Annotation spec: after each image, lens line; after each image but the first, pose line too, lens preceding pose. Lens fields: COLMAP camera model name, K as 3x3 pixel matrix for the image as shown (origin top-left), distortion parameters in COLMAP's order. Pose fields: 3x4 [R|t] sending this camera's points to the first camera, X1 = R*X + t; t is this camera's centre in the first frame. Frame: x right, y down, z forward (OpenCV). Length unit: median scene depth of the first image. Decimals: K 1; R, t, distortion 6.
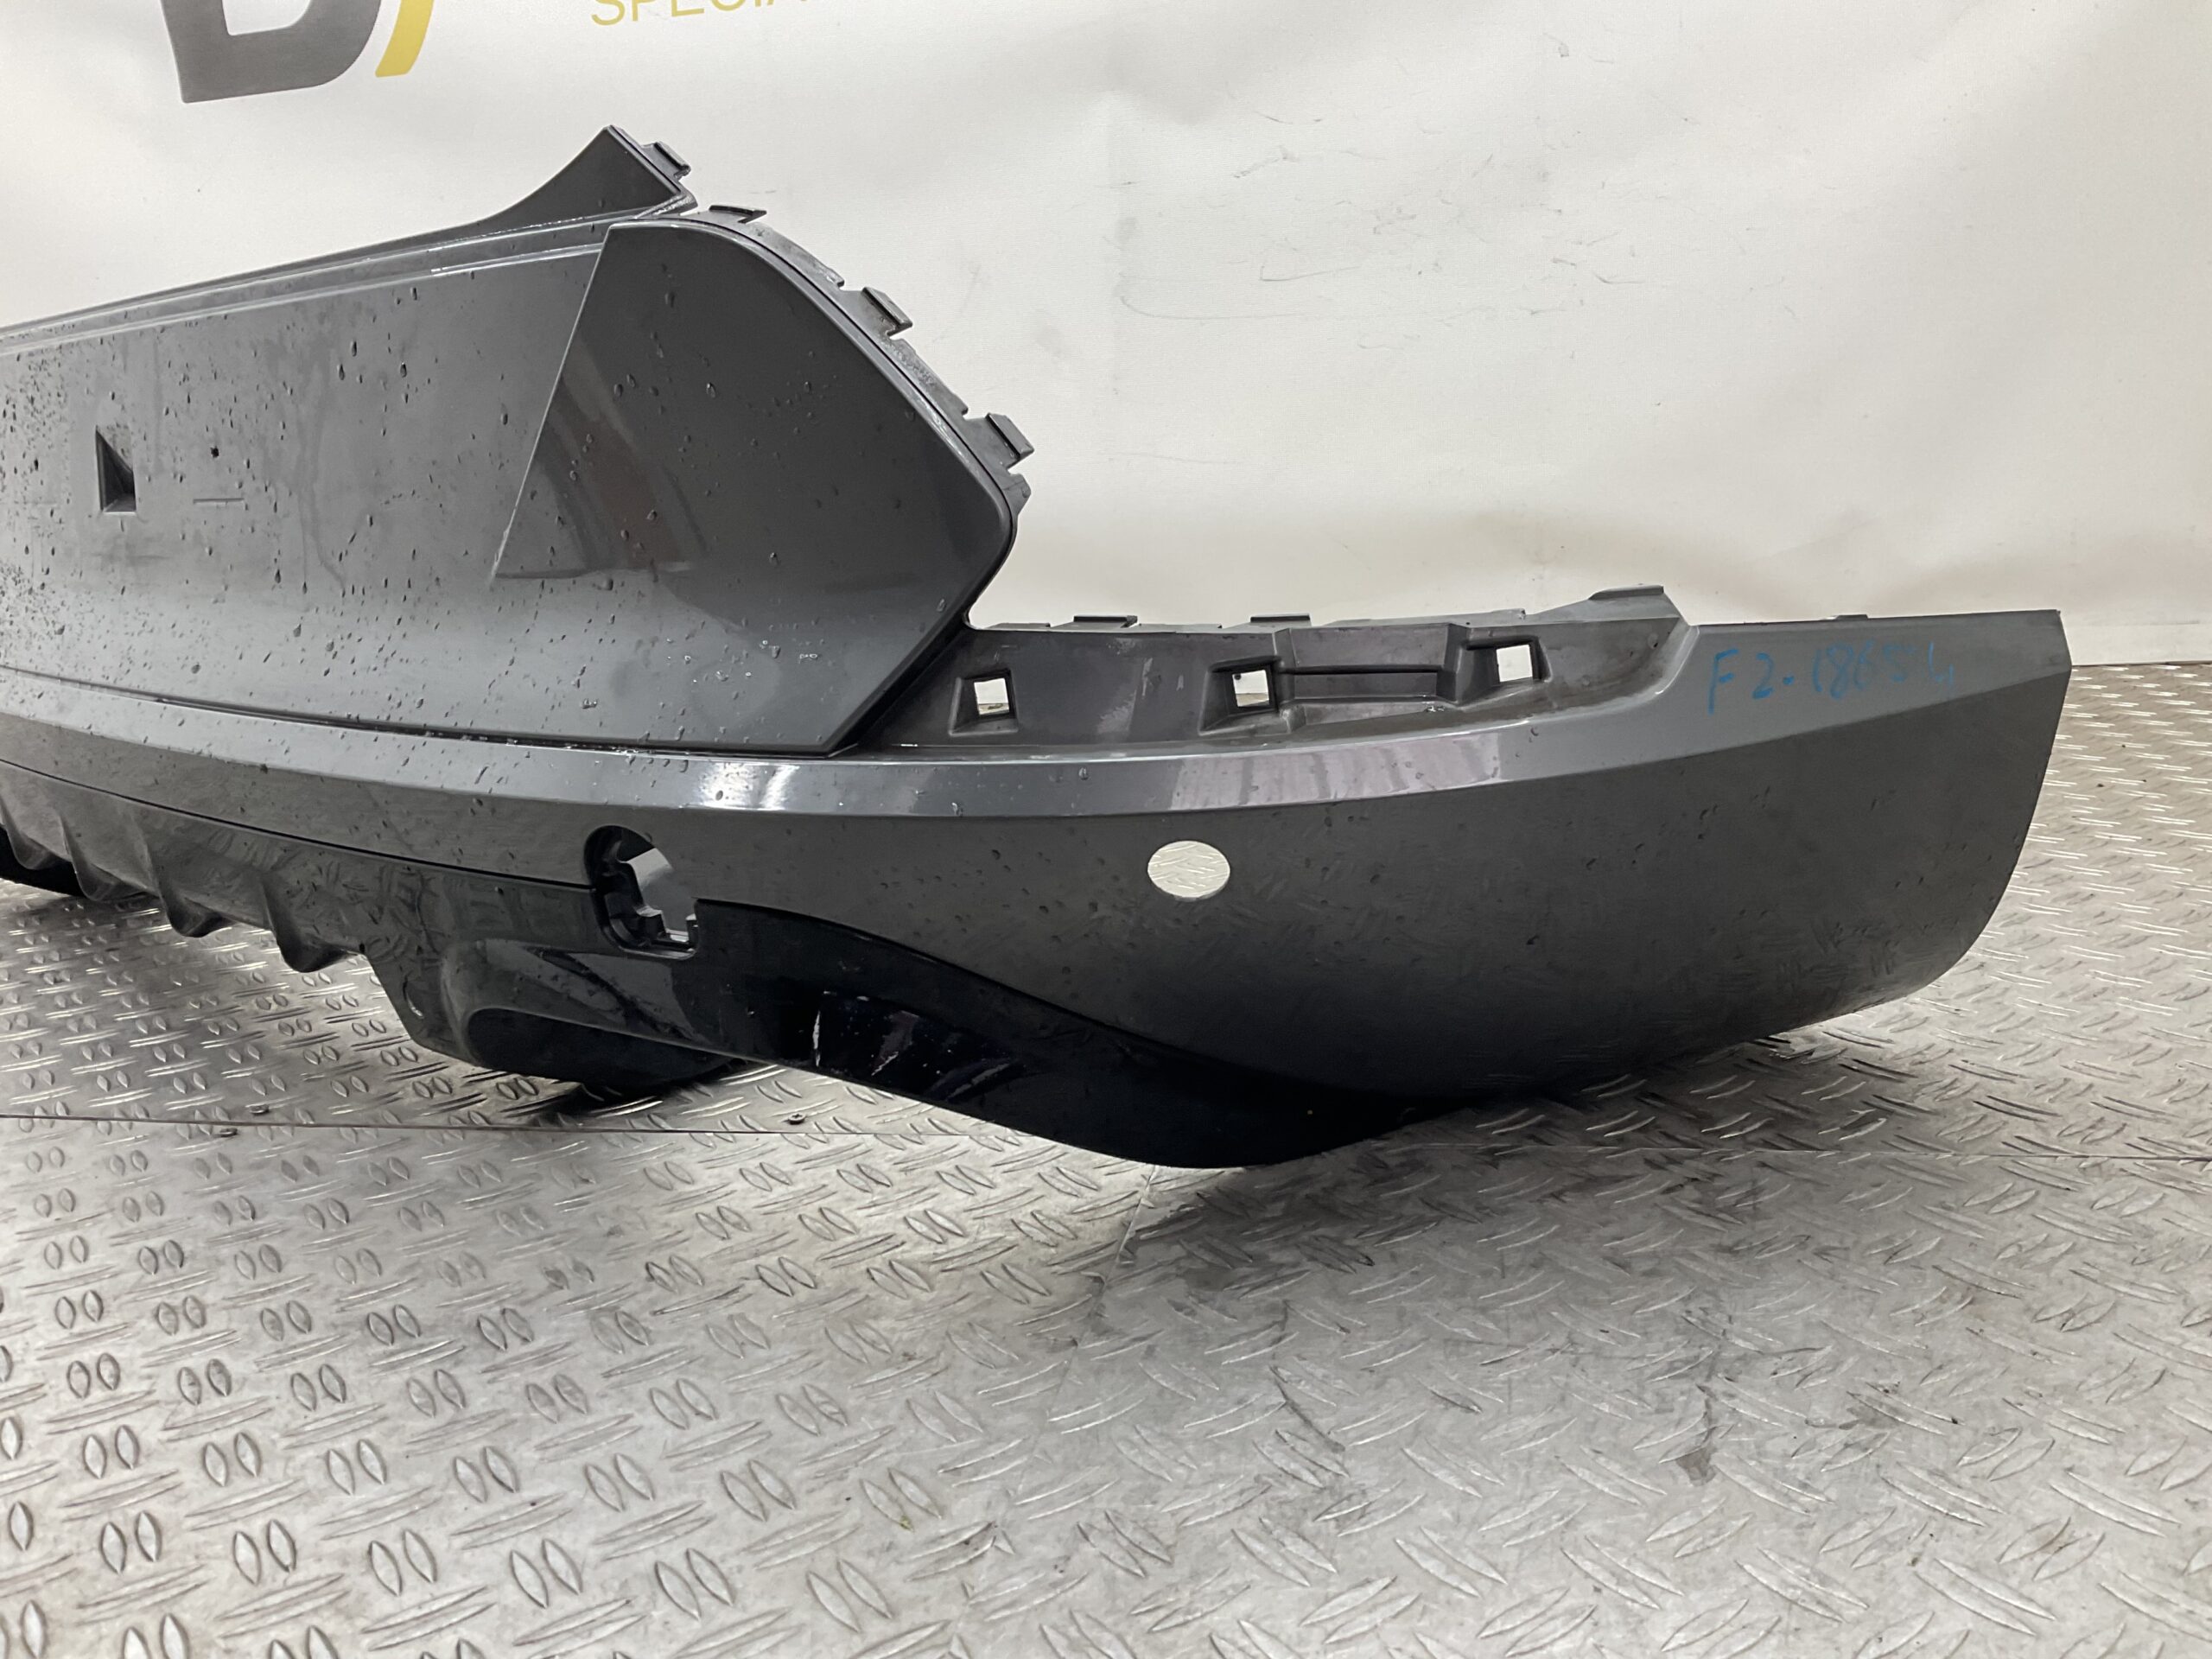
lens RADIAL K [[1852.3, 0, 1106.0], [0, 1852.3, 829.5], [0, 0, 1]] dist [0.089029, -0.166074]
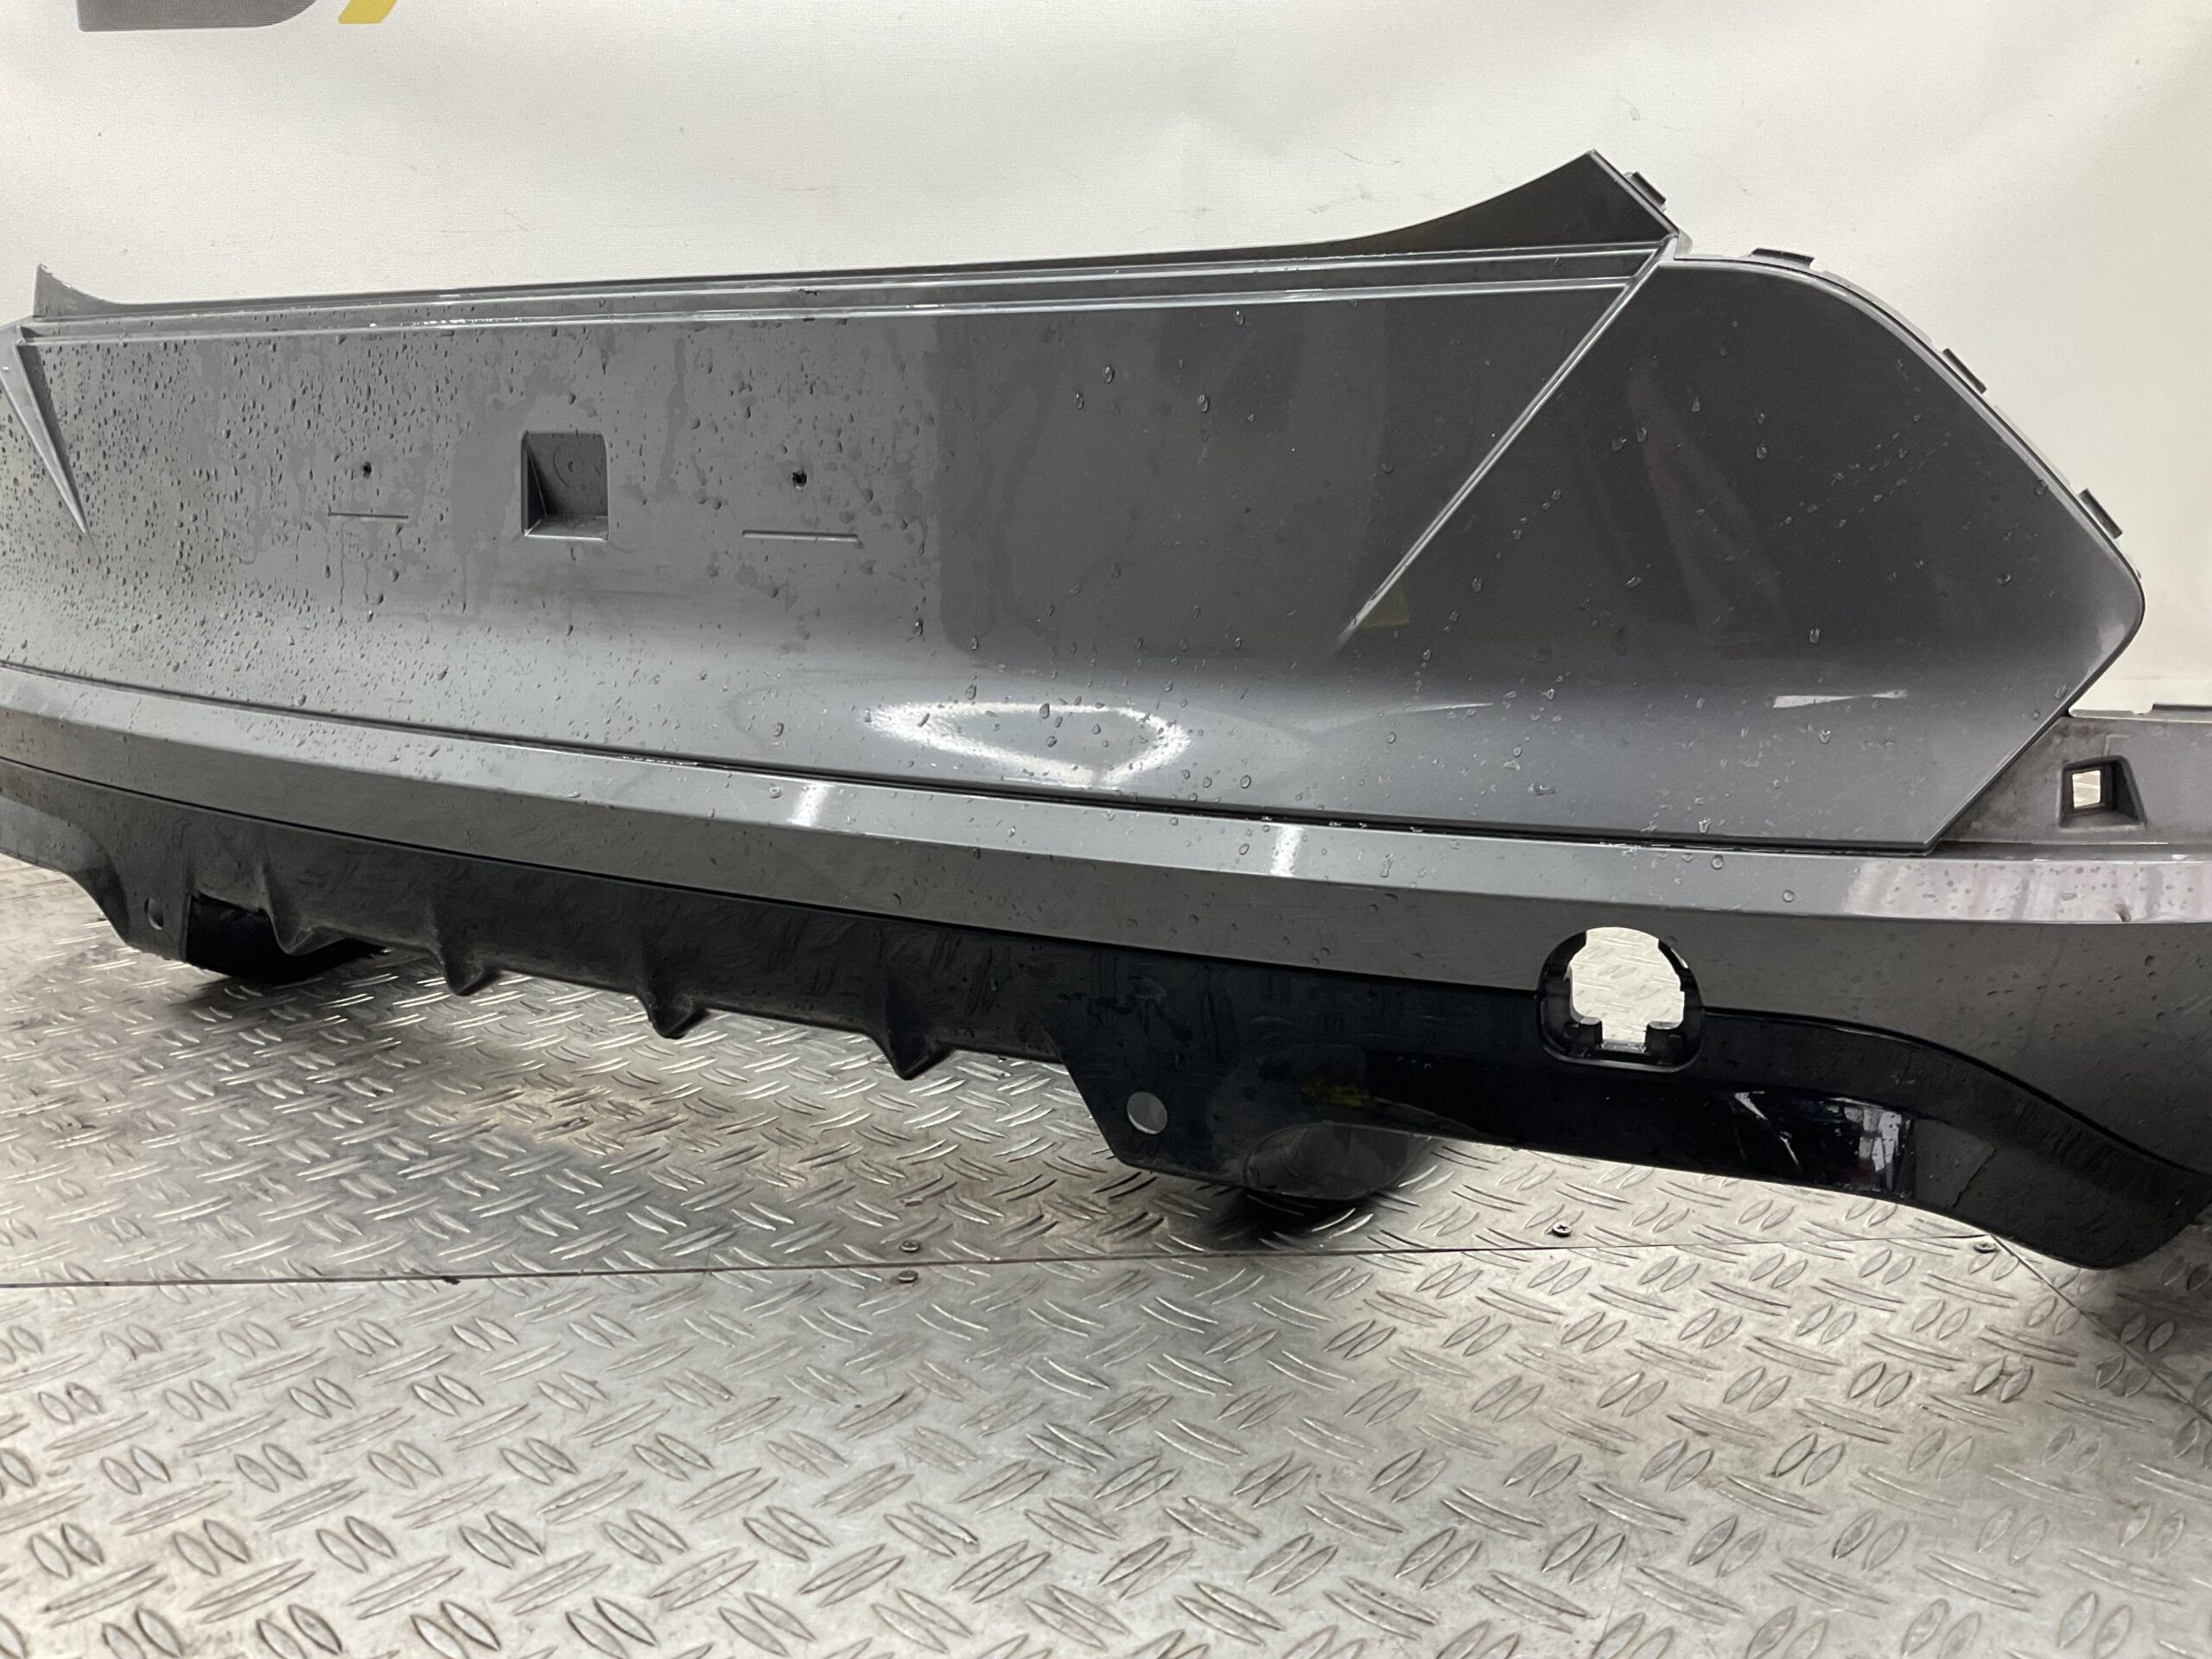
lens RADIAL K [[1852.3, 0, 1106.0], [0, 1852.3, 829.5], [0, 0, 1]] dist [0.089029, -0.166074]
pose [[0.968664, -0.035014, 0.245894, -0.562165], [0.028619, 0.999154, 0.029537, -0.061467], [-0.246720, -0.021575, 0.968847, 0.133720]]
